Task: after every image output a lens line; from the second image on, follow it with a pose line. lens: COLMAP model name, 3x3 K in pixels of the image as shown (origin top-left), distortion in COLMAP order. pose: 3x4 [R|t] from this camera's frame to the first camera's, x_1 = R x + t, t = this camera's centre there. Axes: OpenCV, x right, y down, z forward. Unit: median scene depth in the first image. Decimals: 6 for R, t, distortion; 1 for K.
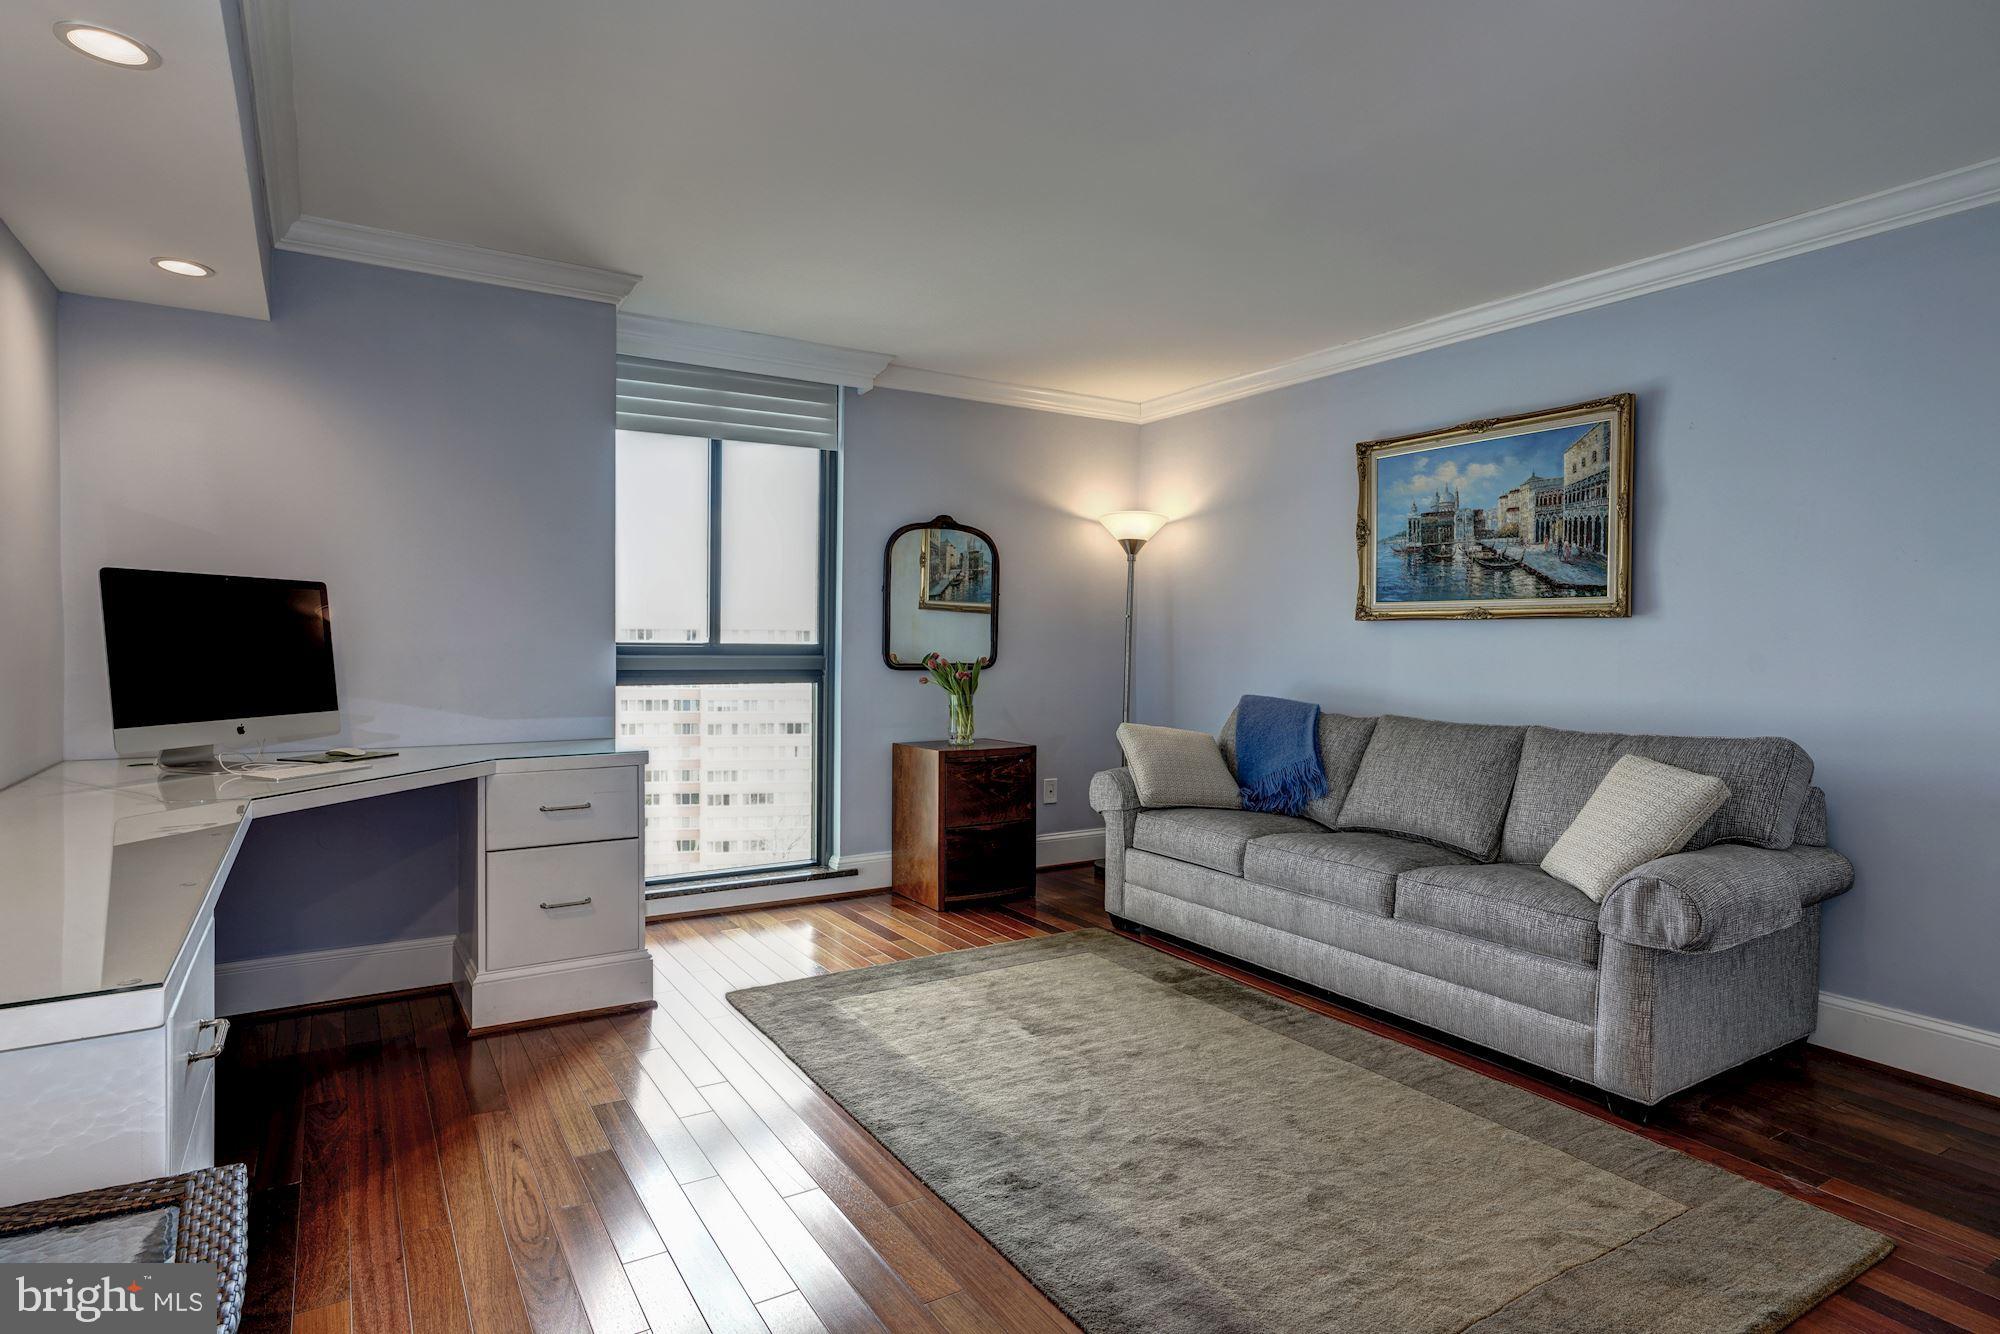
lens RADIAL K [[1038.3, 0, 981.6], [0, 1038.3, 653.6], [0, 0, 1]] dist [0.006627, 0.005697]
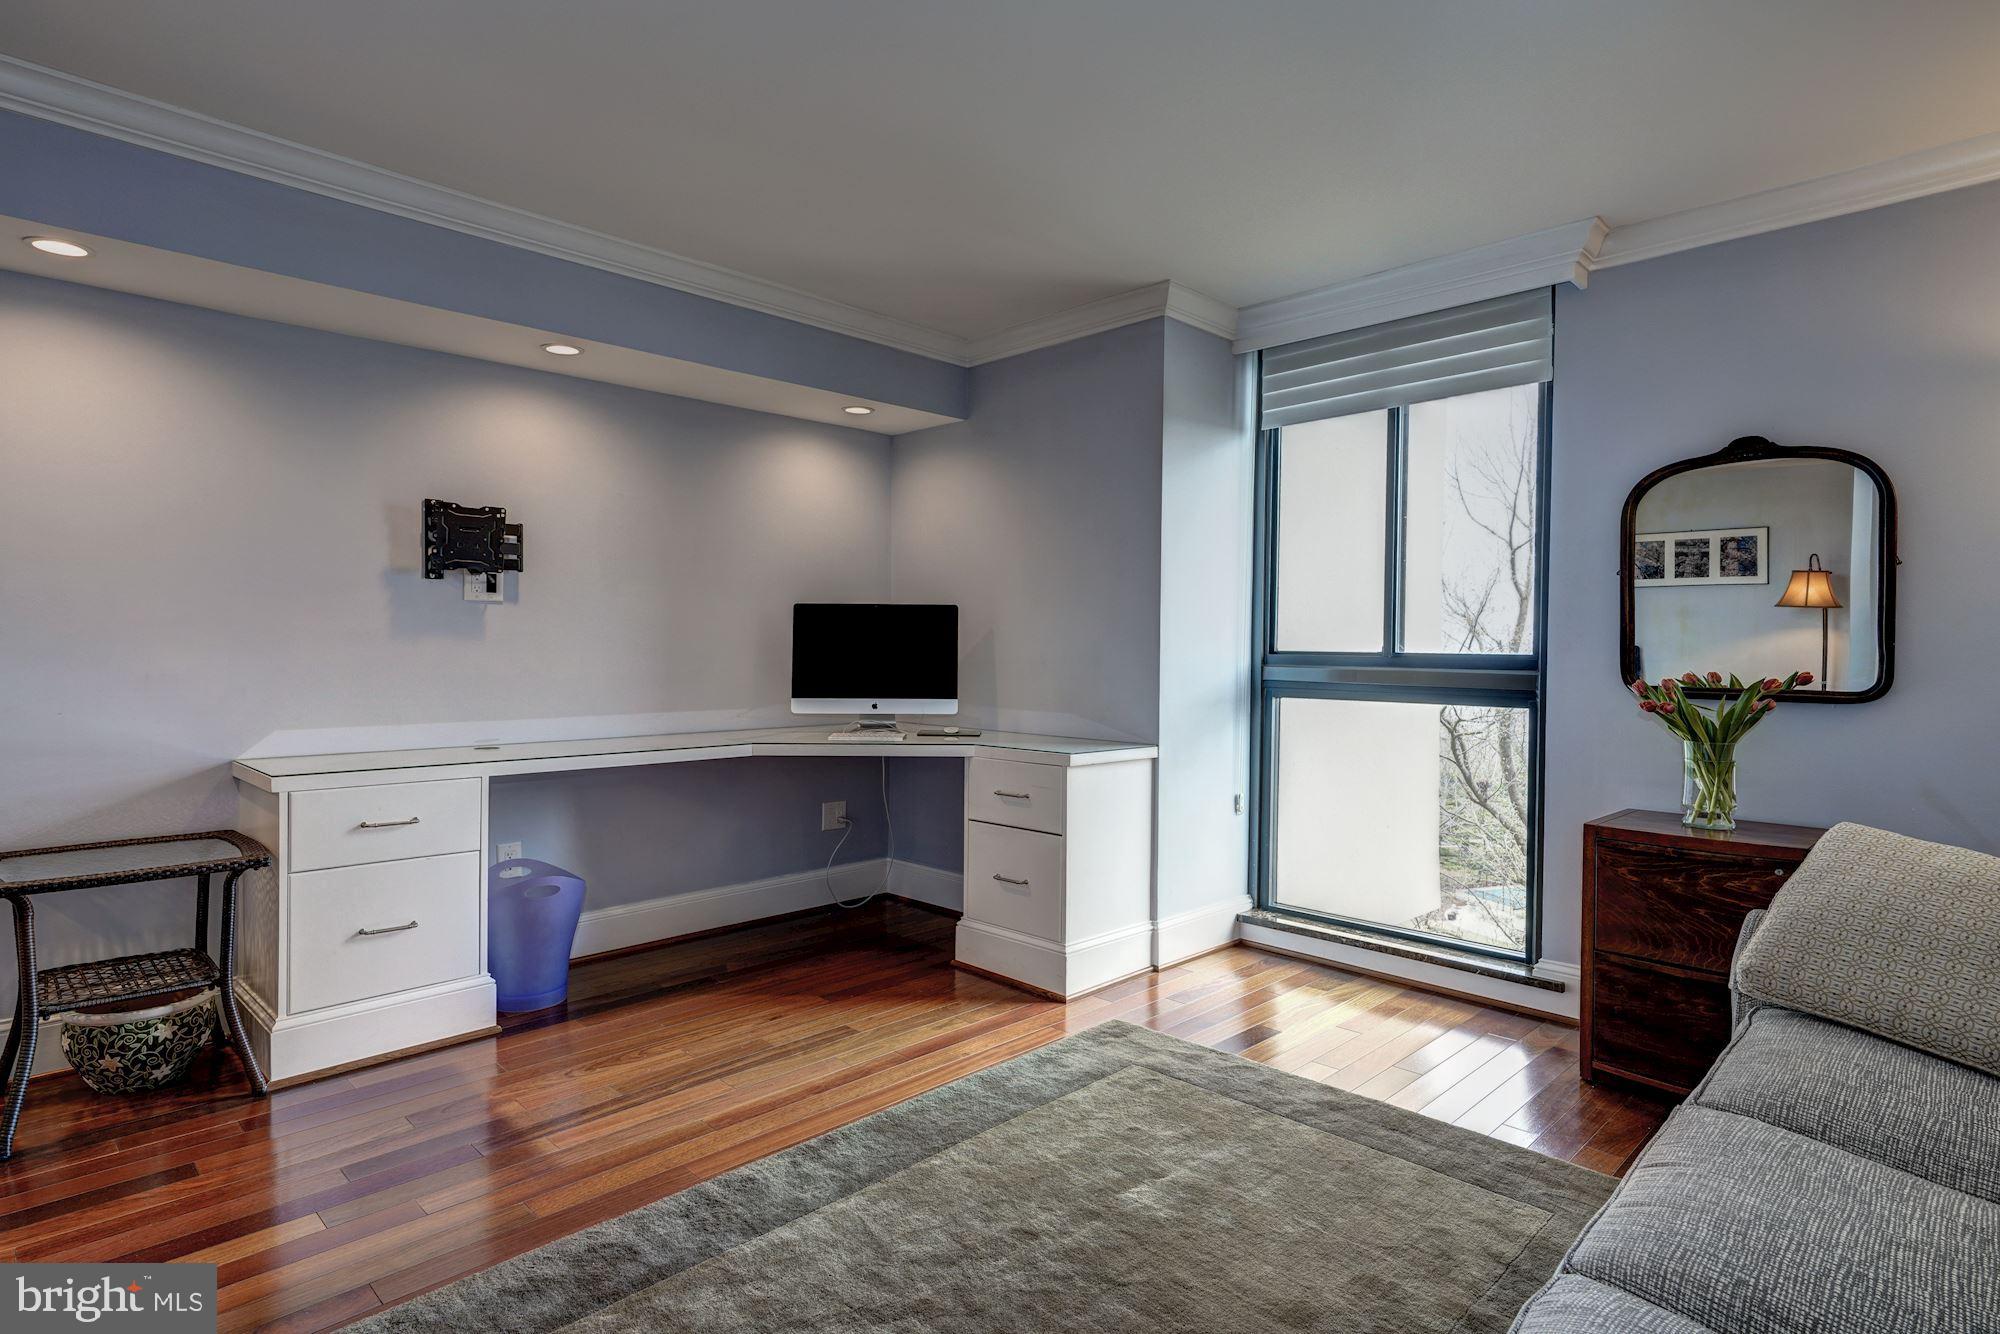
lens RADIAL K [[1038.3, 0, 988.5], [0, 1038.3, 658.7], [0, 0, 1]] dist [0.006627, 0.005697]
pose [[0.231765, 0.006542, -0.972750, 0.471436], [-0.018540, 0.999825, 0.002307, -0.001000], [0.972595, 0.017500, 0.231845, 0.484282]]
